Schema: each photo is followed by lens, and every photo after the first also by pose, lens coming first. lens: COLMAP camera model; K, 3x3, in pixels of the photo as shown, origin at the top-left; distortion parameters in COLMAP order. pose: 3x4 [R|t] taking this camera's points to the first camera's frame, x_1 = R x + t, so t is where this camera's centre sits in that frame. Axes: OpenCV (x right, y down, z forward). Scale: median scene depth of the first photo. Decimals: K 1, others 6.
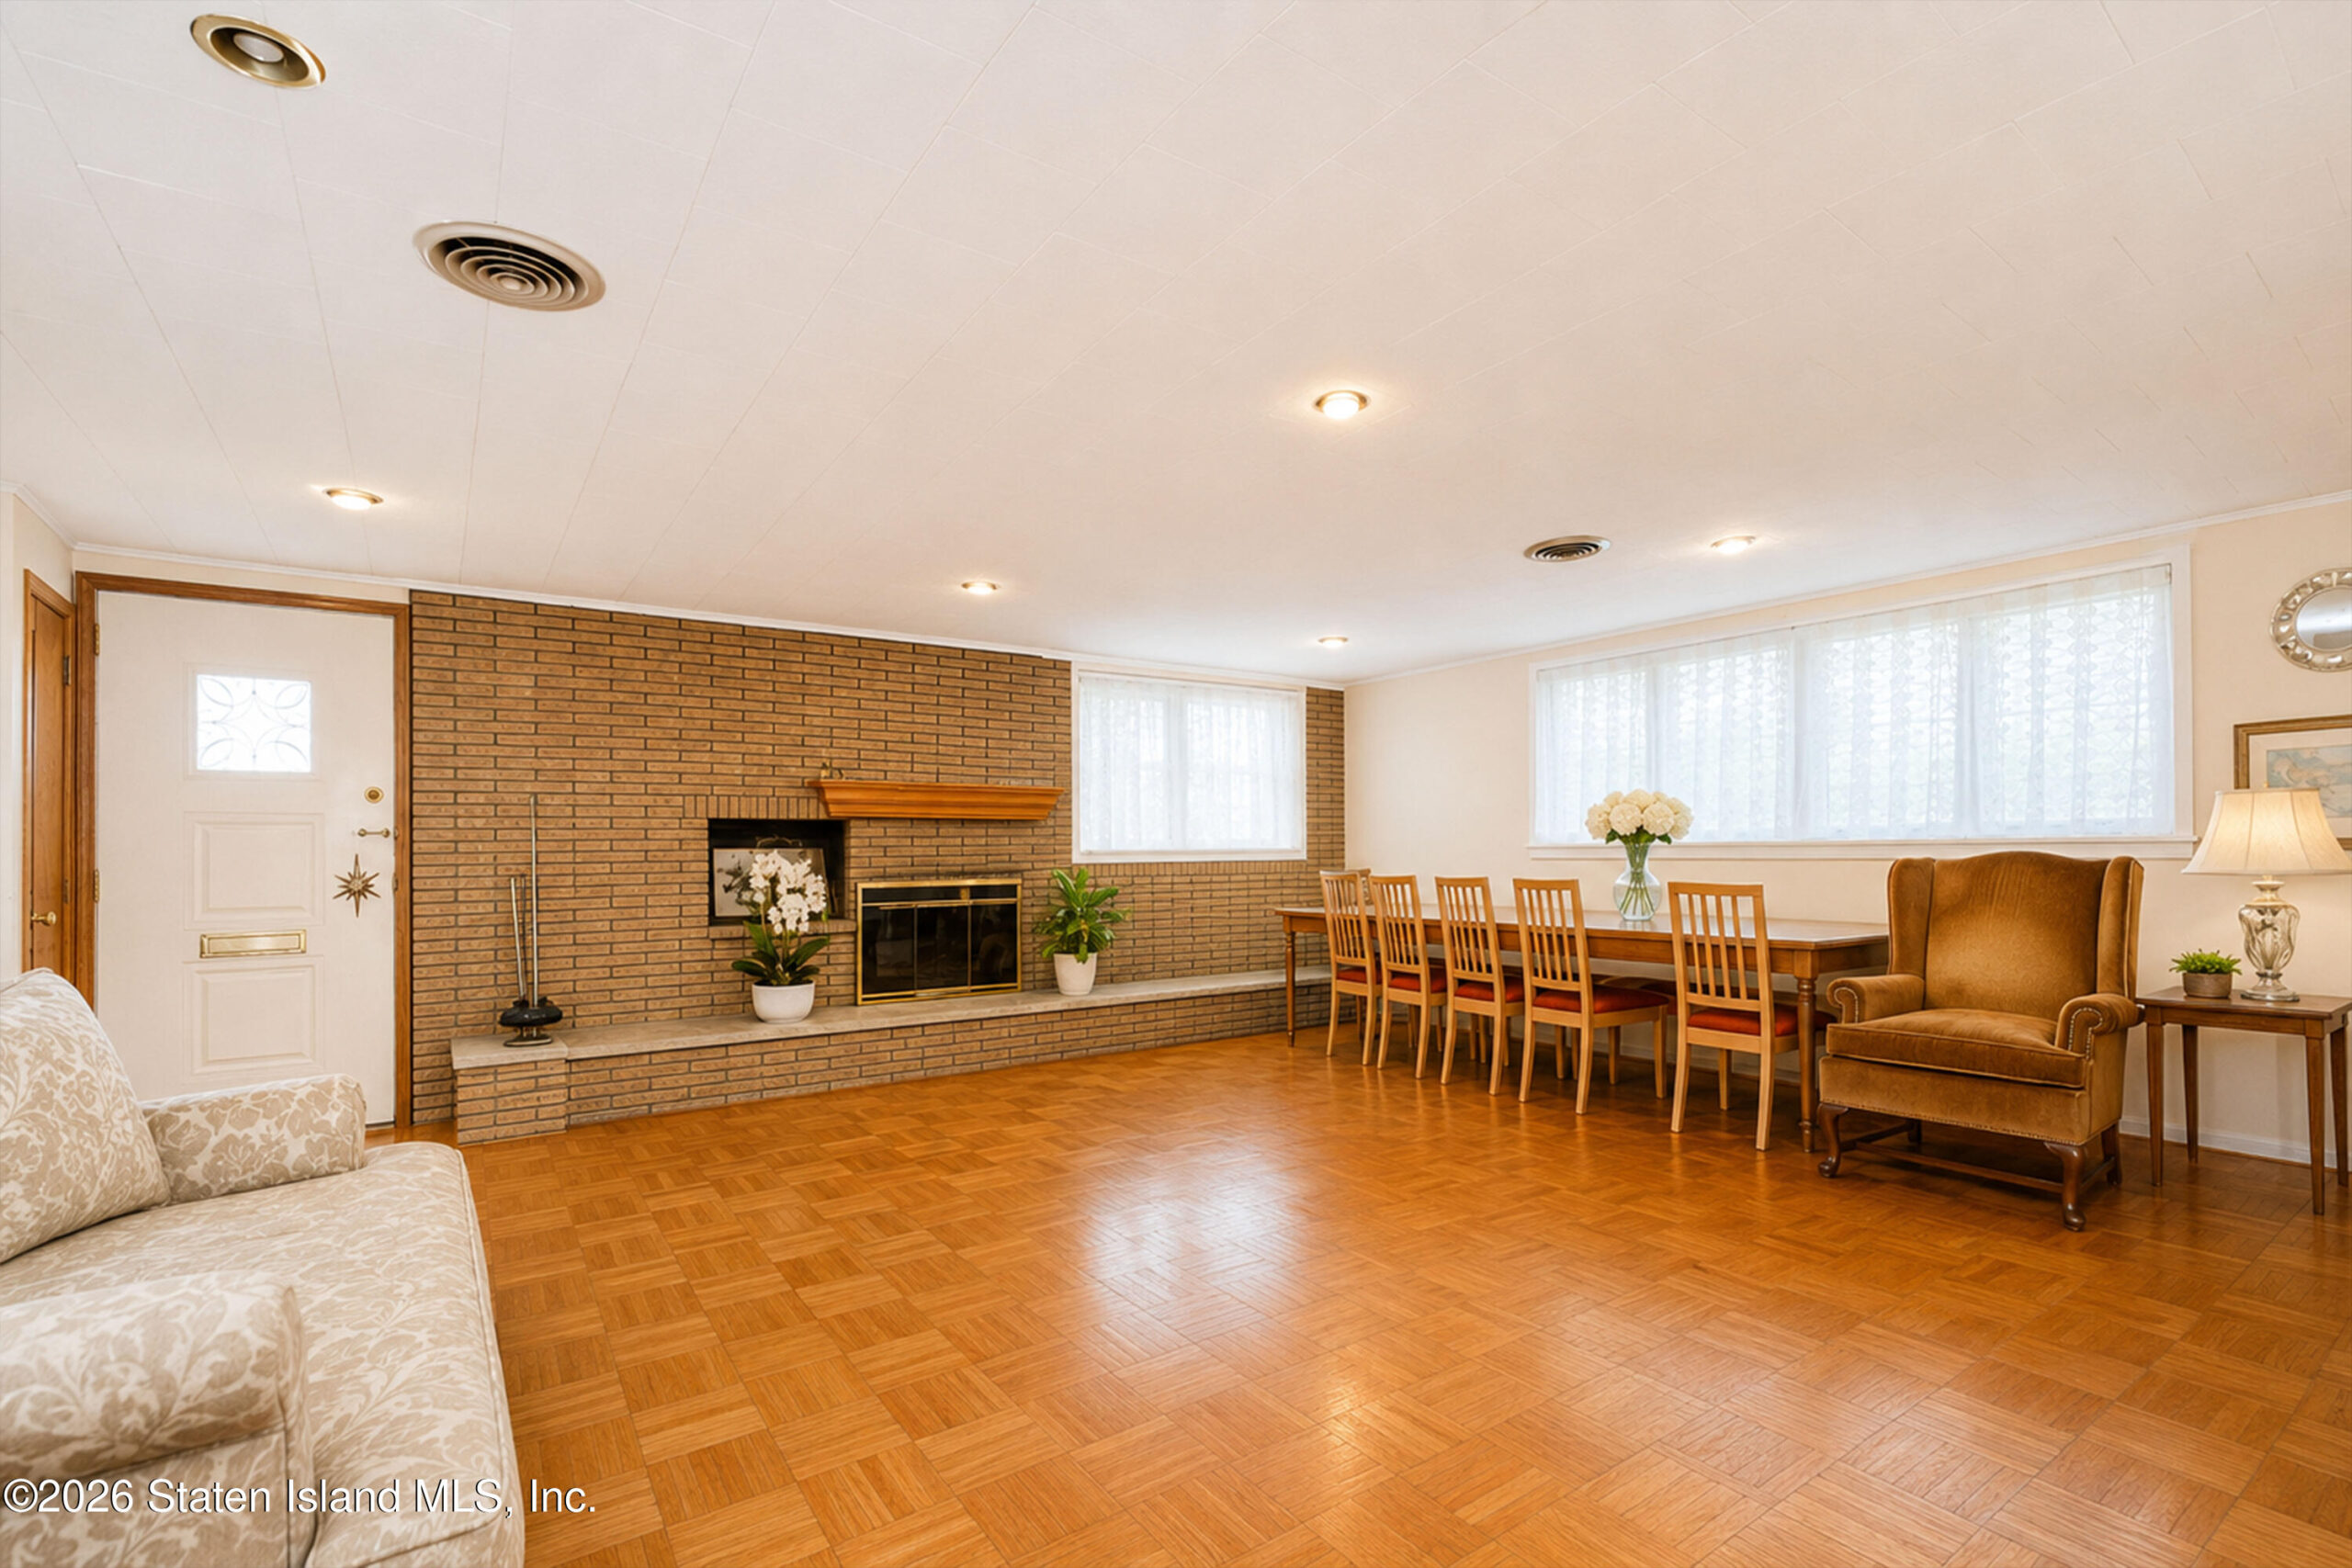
lens RADIAL K [[1069.1, 0, 1177.7], [0, 1069.1, 850.0], [0, 0, 1]] dist [-0.000115, 0.000002]
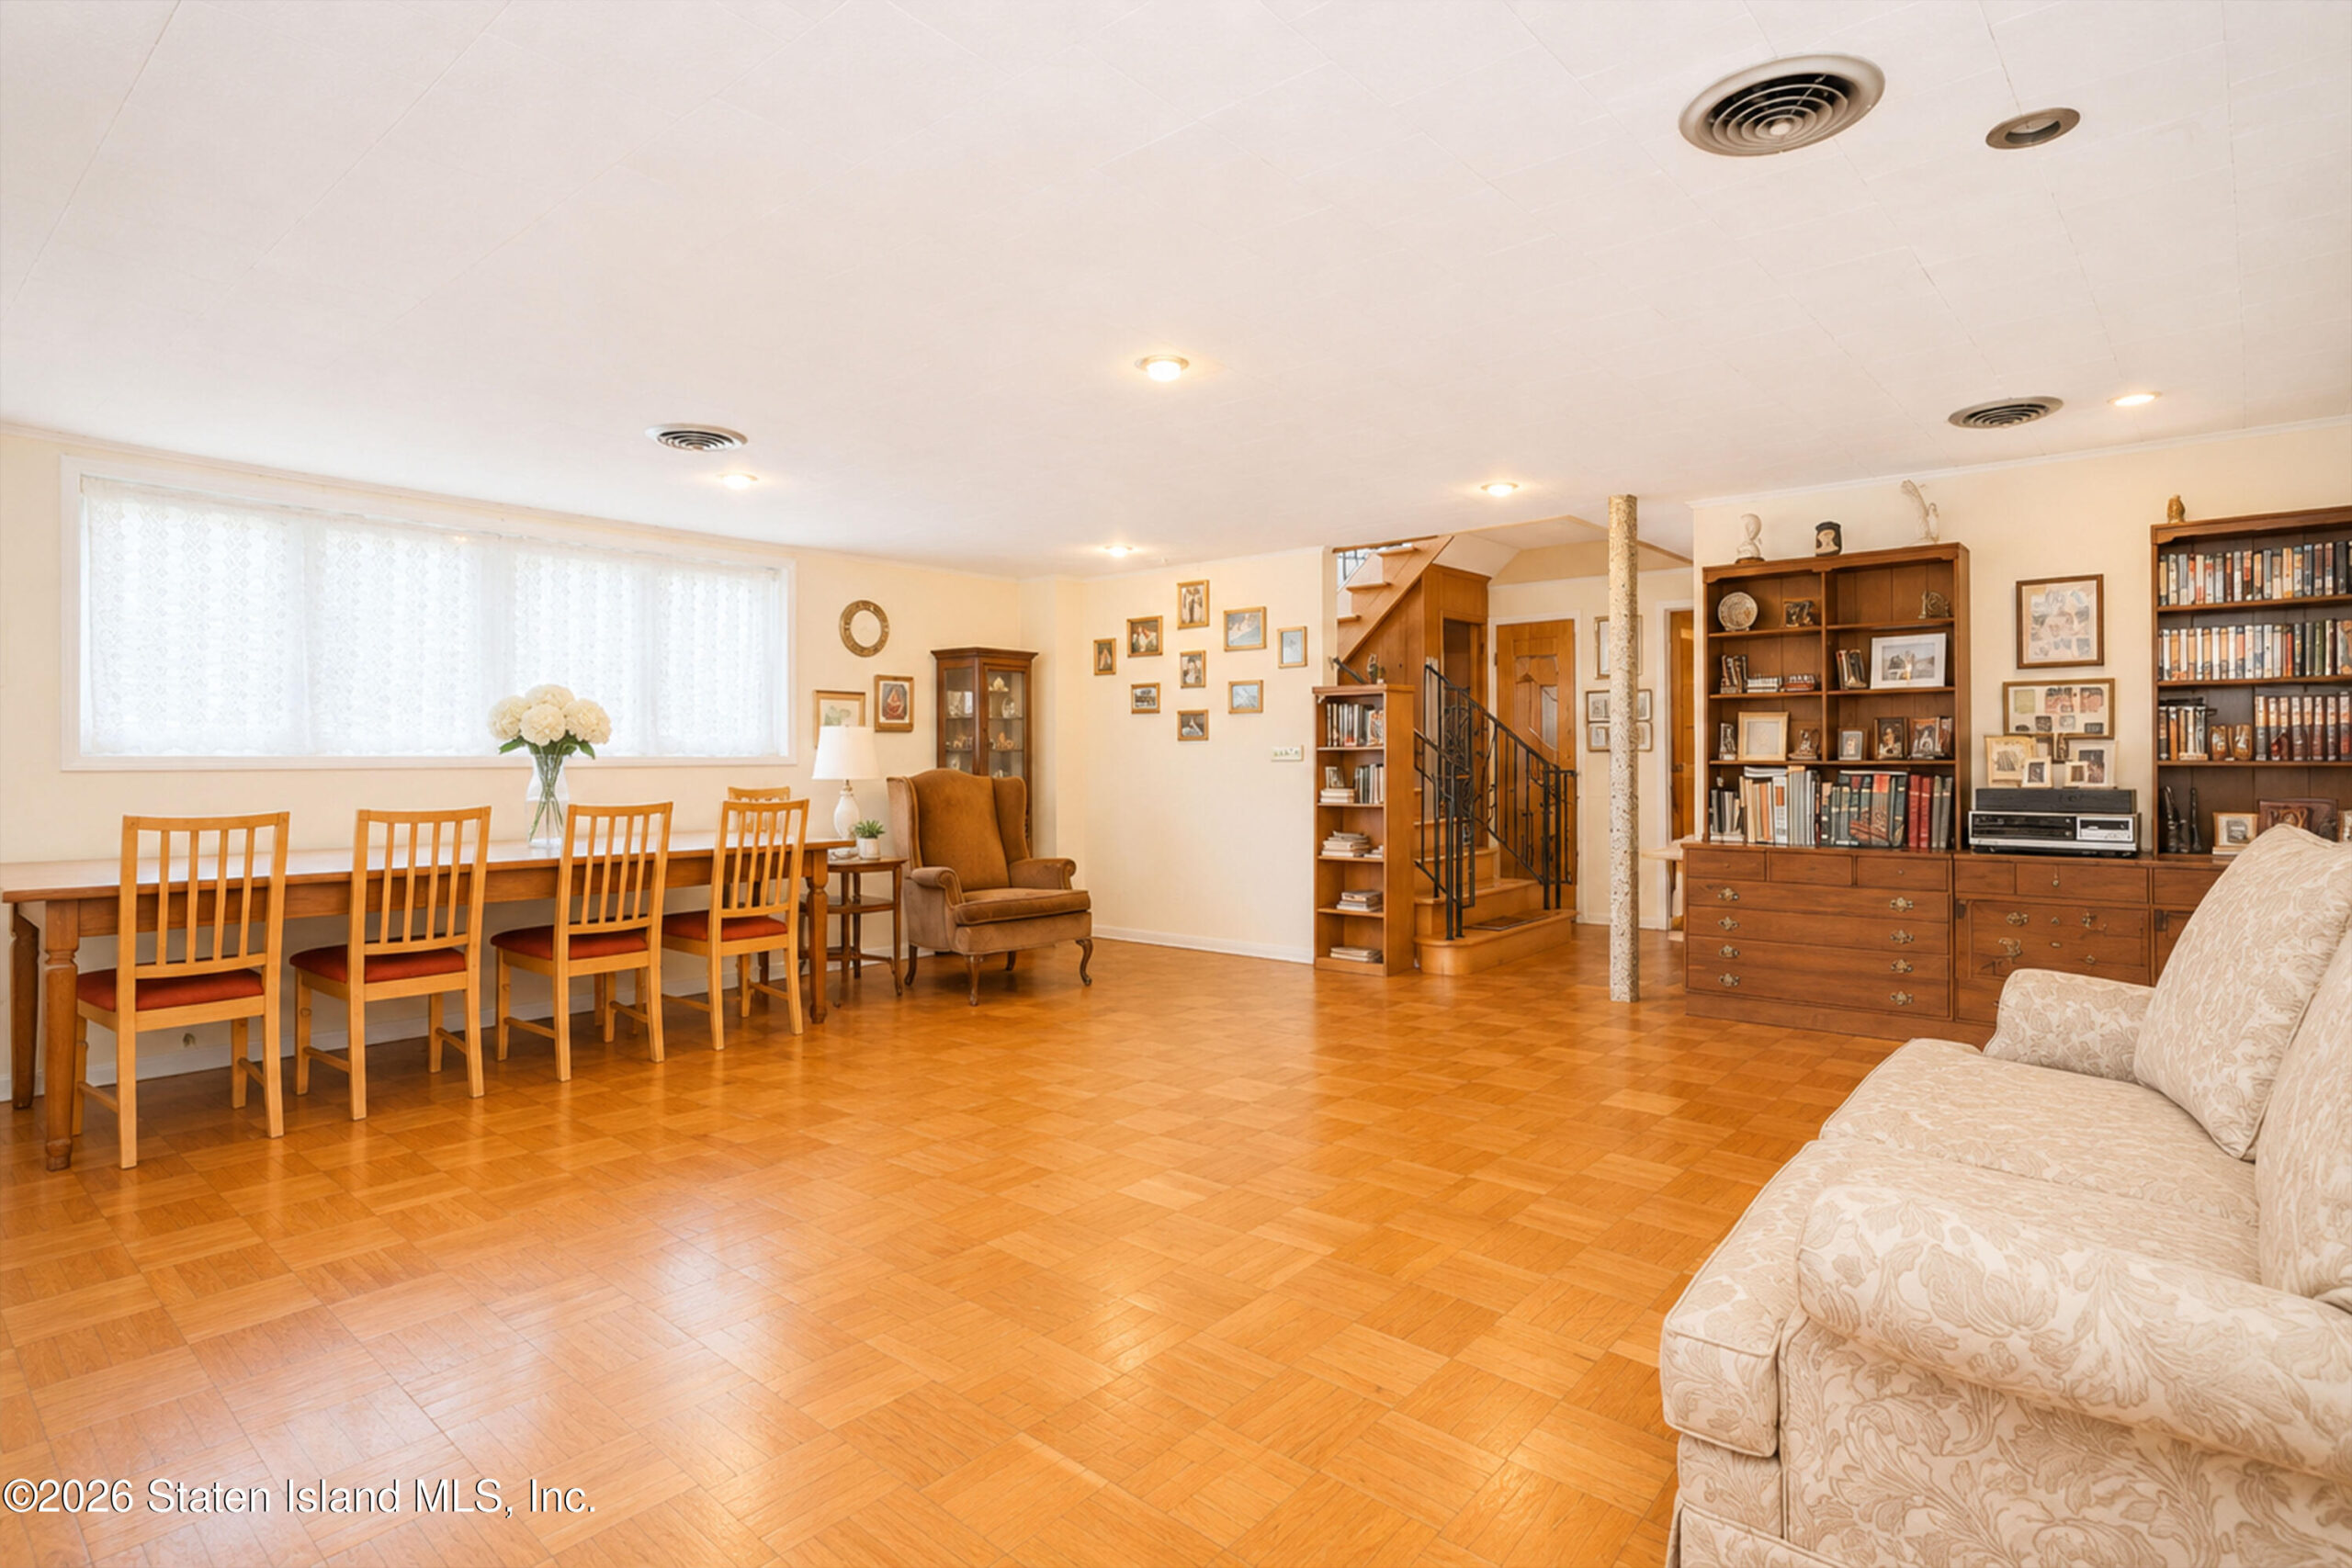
lens RADIAL K [[1056.6, 0, 1176.0], [0, 1056.6, 784.0], [0, 0, 1]] dist [-0.000022, 0.000146]
pose [[-0.291310, -0.008008, 0.956595, -0.425855], [-0.004100, 0.999966, 0.007122, 0.008053], [-0.956620, -0.001847, -0.291333, 0.660182]]
